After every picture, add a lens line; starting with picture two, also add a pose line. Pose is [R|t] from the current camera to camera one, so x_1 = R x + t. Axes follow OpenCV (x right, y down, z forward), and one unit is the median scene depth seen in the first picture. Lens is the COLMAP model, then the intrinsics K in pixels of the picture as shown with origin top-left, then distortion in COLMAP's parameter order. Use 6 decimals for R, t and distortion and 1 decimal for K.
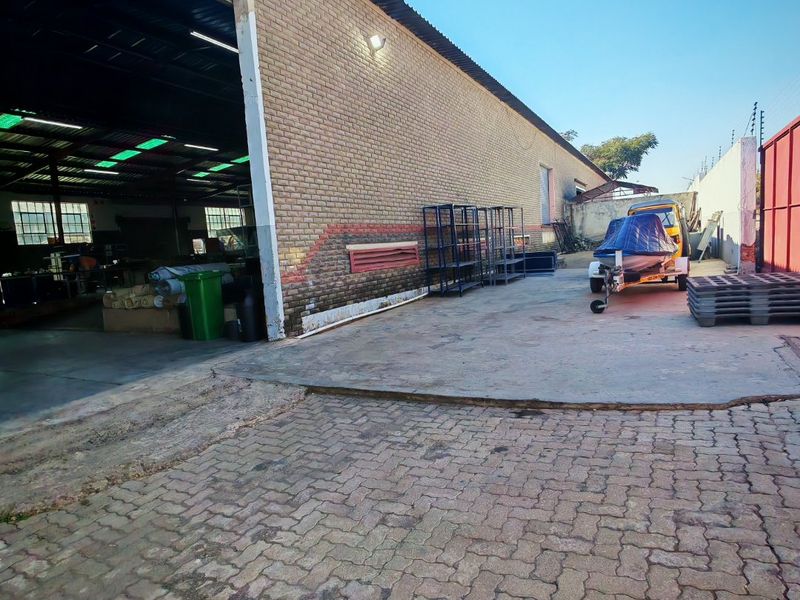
lens RADIAL K [[495.5, 0, 400.0], [0, 495.5, 300.0], [0, 0, 1]] dist [0.000029, 0.001849]
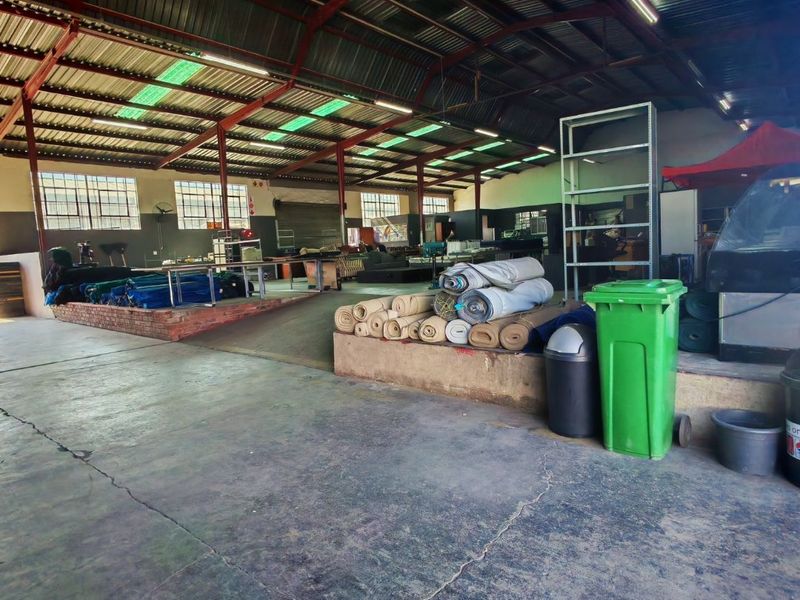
lens RADIAL K [[495.5, 0, 400.0], [0, 495.5, 300.0], [0, 0, 1]] dist [0.000029, 0.001849]
pose [[0.975709, 0.051960, -0.212817, -0.355308], [-0.050380, 0.998648, 0.012843, -0.026210], [0.213197, -0.001809, 0.977008, 0.405194]]
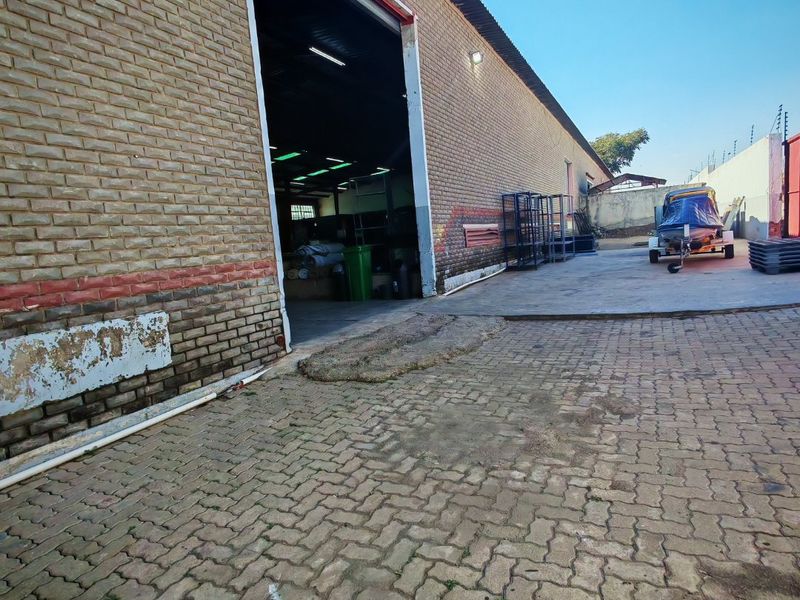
lens RADIAL K [[495.5, 0, 400.0], [0, 495.5, 300.0], [0, 0, 1]] dist [0.000029, 0.001849]
pose [[0.999445, -0.017173, 0.028550, -0.233189], [0.017039, 0.999843, 0.004932, 0.052824], [-0.028630, -0.004443, 0.999580, -0.174067]]
